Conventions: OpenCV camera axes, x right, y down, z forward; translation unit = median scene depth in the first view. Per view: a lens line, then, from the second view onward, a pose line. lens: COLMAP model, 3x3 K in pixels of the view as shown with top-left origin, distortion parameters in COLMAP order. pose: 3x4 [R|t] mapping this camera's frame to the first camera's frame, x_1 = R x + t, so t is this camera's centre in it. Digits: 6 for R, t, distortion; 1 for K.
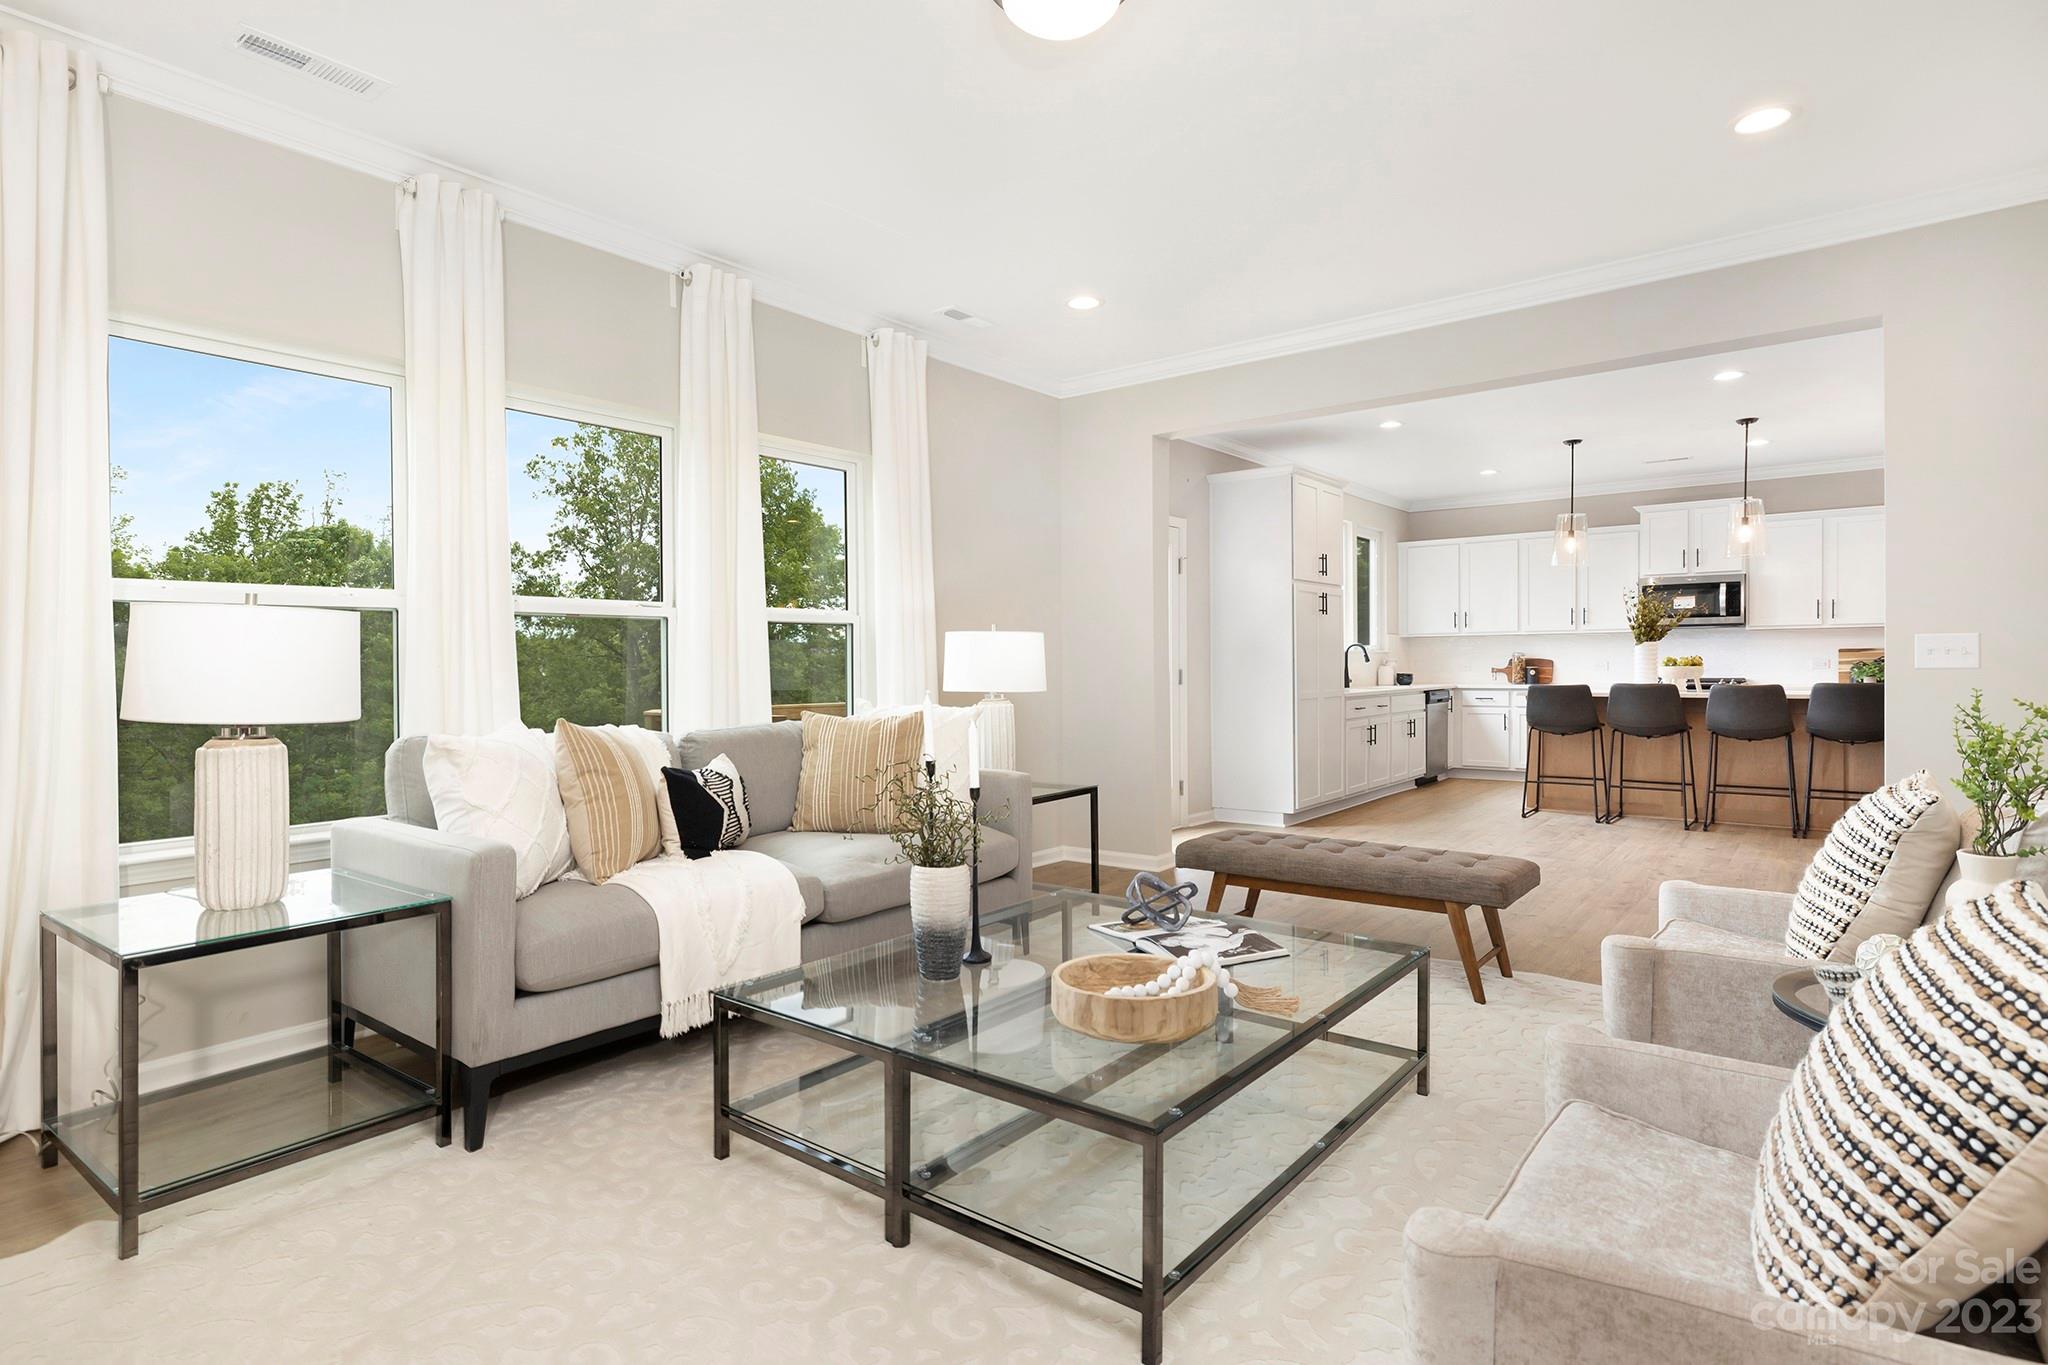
lens RADIAL K [[1037.0, 0, 1031.5], [0, 1037.0, 682.8], [0, 0, 1]] dist [-0.004566, -0.000521]
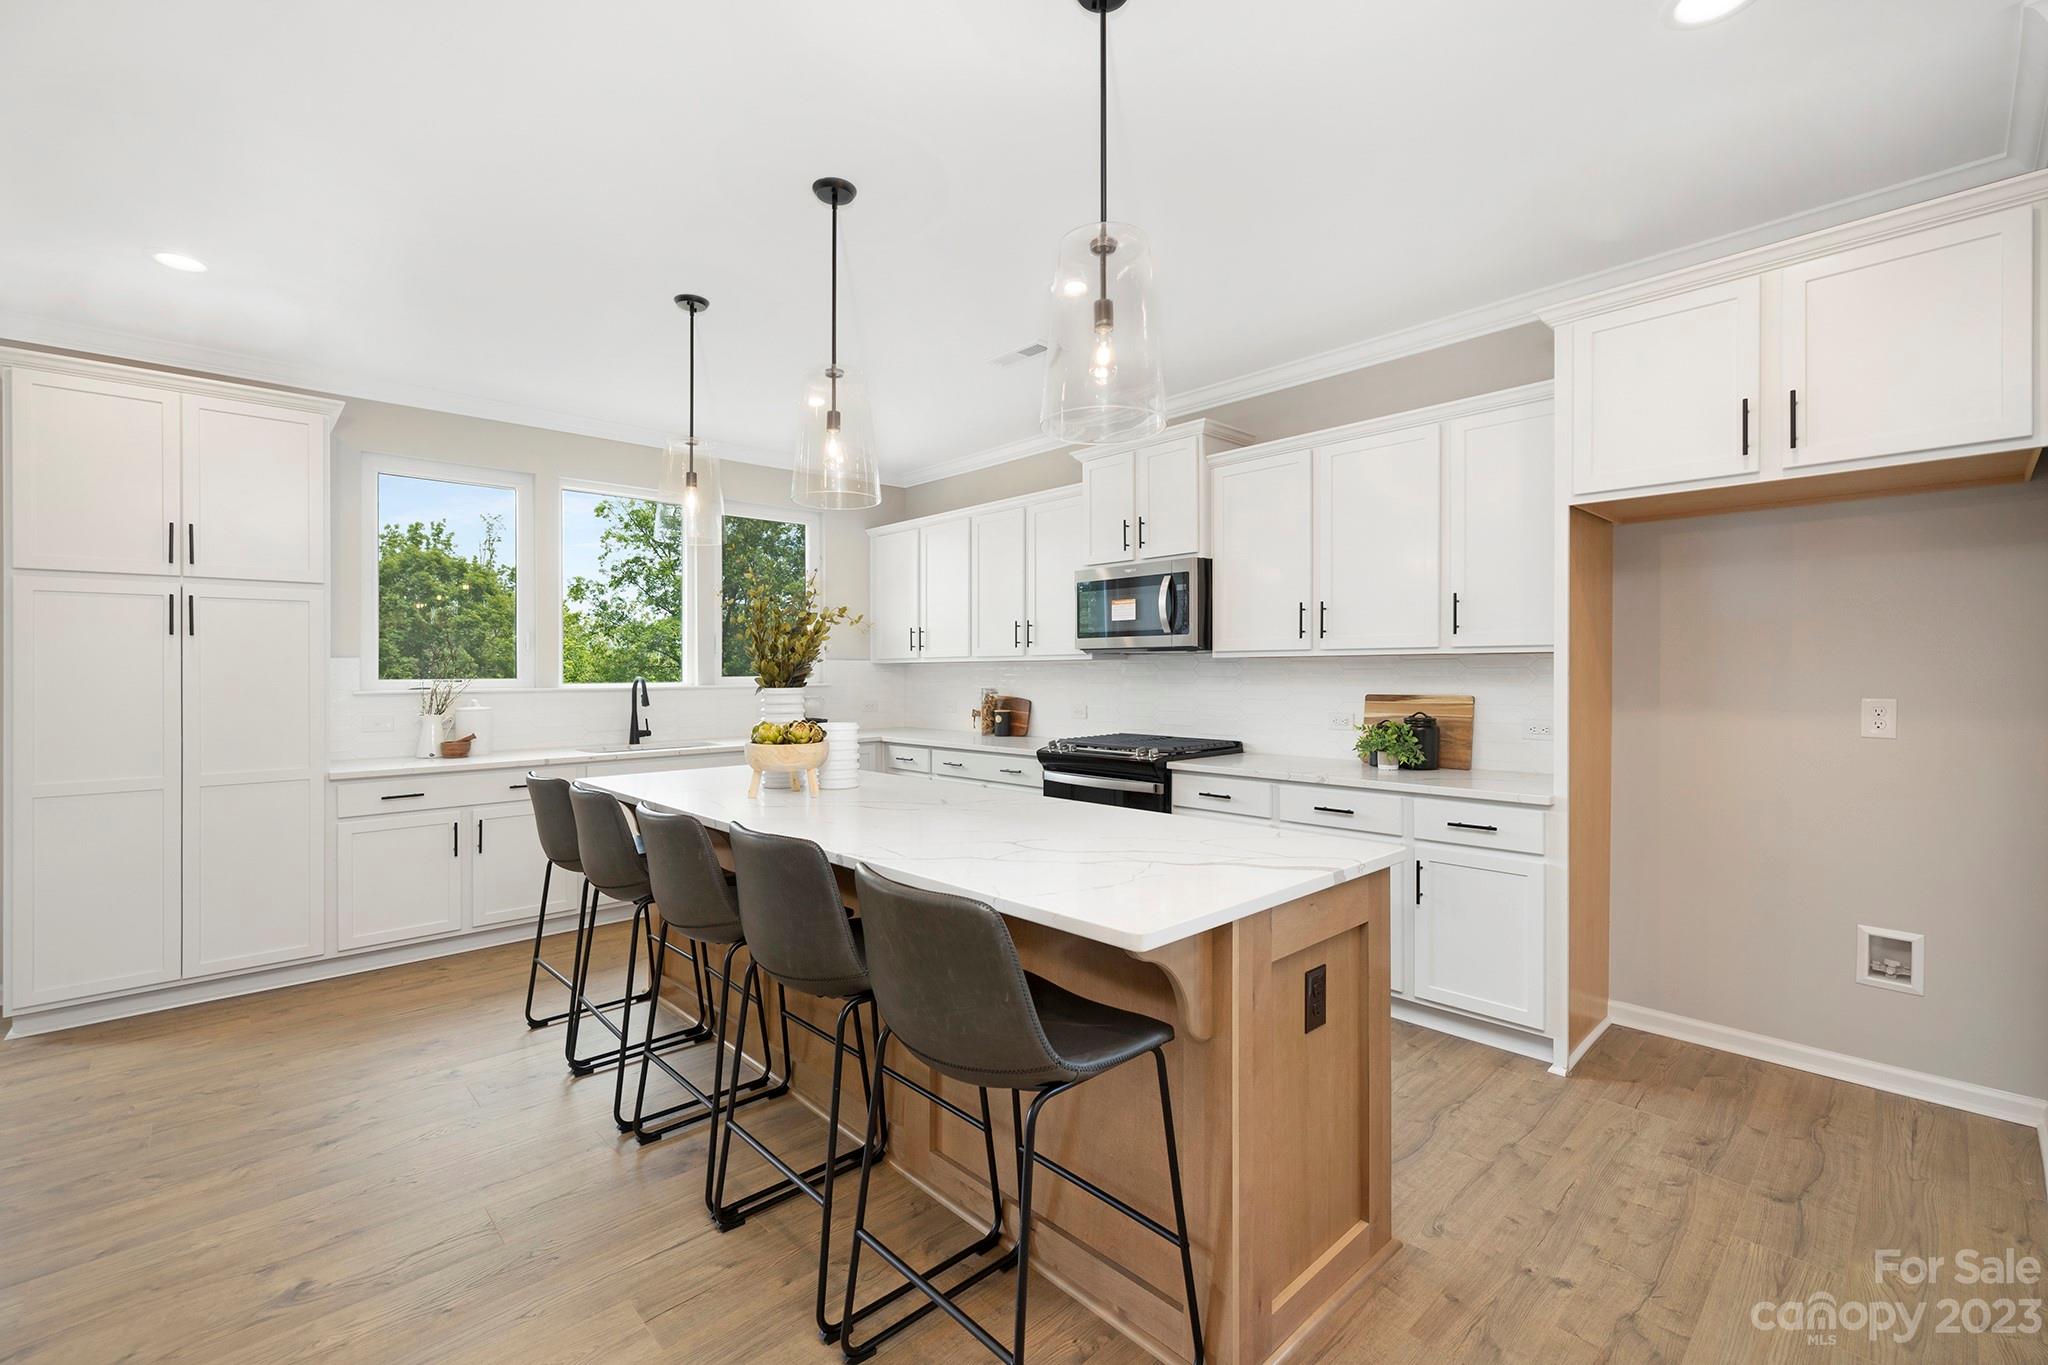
lens RADIAL K [[876.4, 0, 1018.8], [0, 876.4, 684.7], [0, 0, 1]] dist [0.003929, 0.000141]
pose [[0.988051, 0.005971, -0.154015, 0.665420], [-0.006418, 0.999977, -0.002400, -0.035153], [0.153997, 0.003360, 0.988066, 0.512394]]
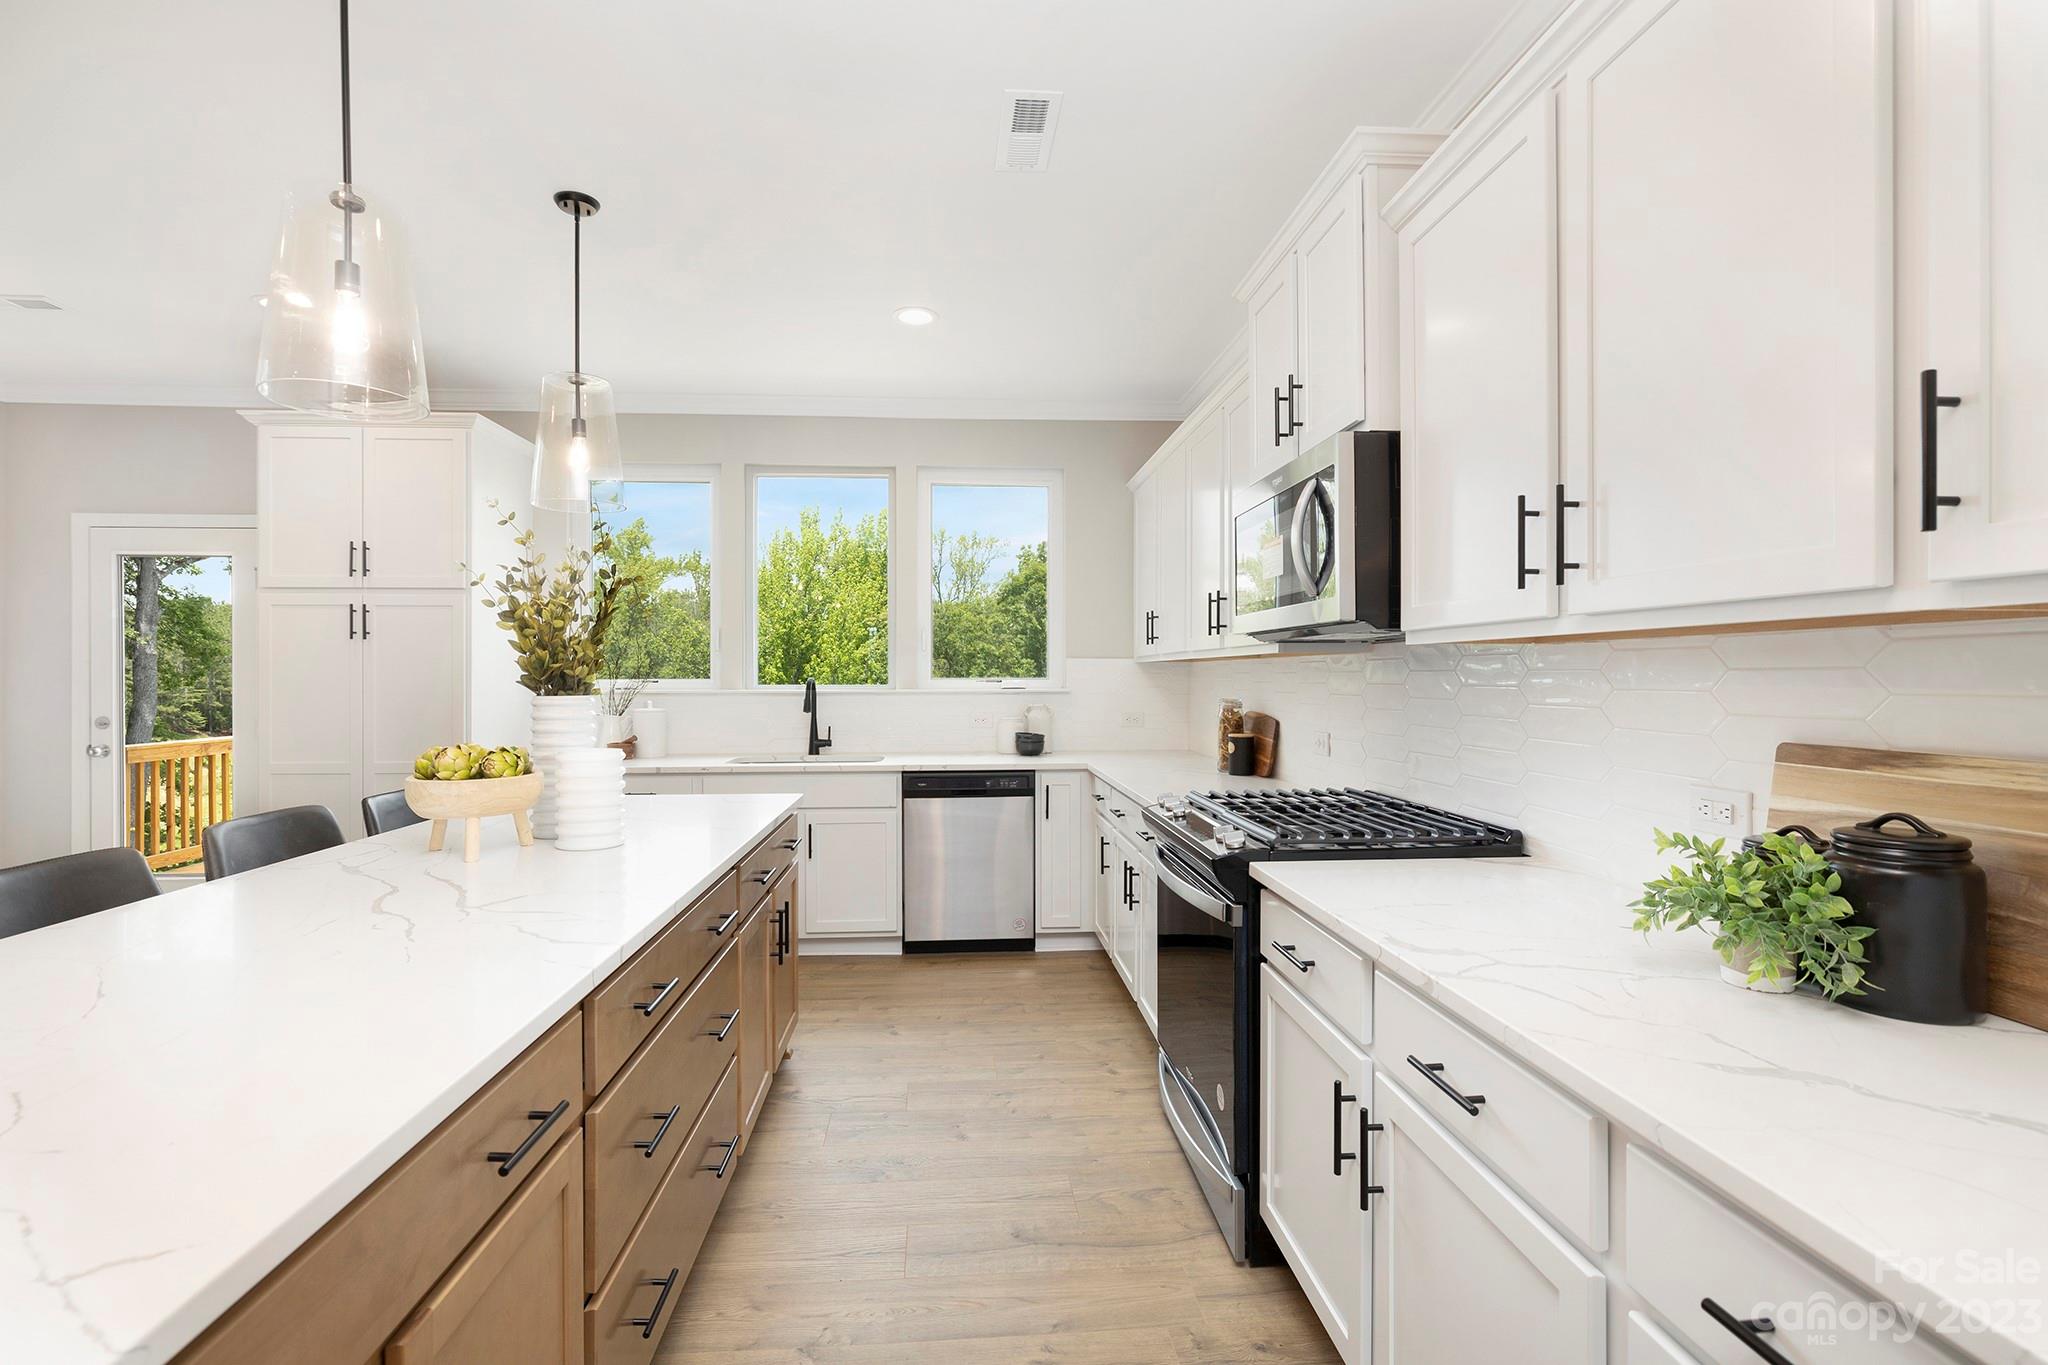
lens RADIAL K [[916.4, 0, 1017.0], [0, 916.4, 681.9], [0, 0, 1]] dist [-0.001877, 0.000439]
pose [[0.671523, 0.013128, -0.740868, 0.803154], [-0.018207, 0.999834, 0.001214, -0.040988], [0.740760, 0.012674, 0.671650, 0.778584]]
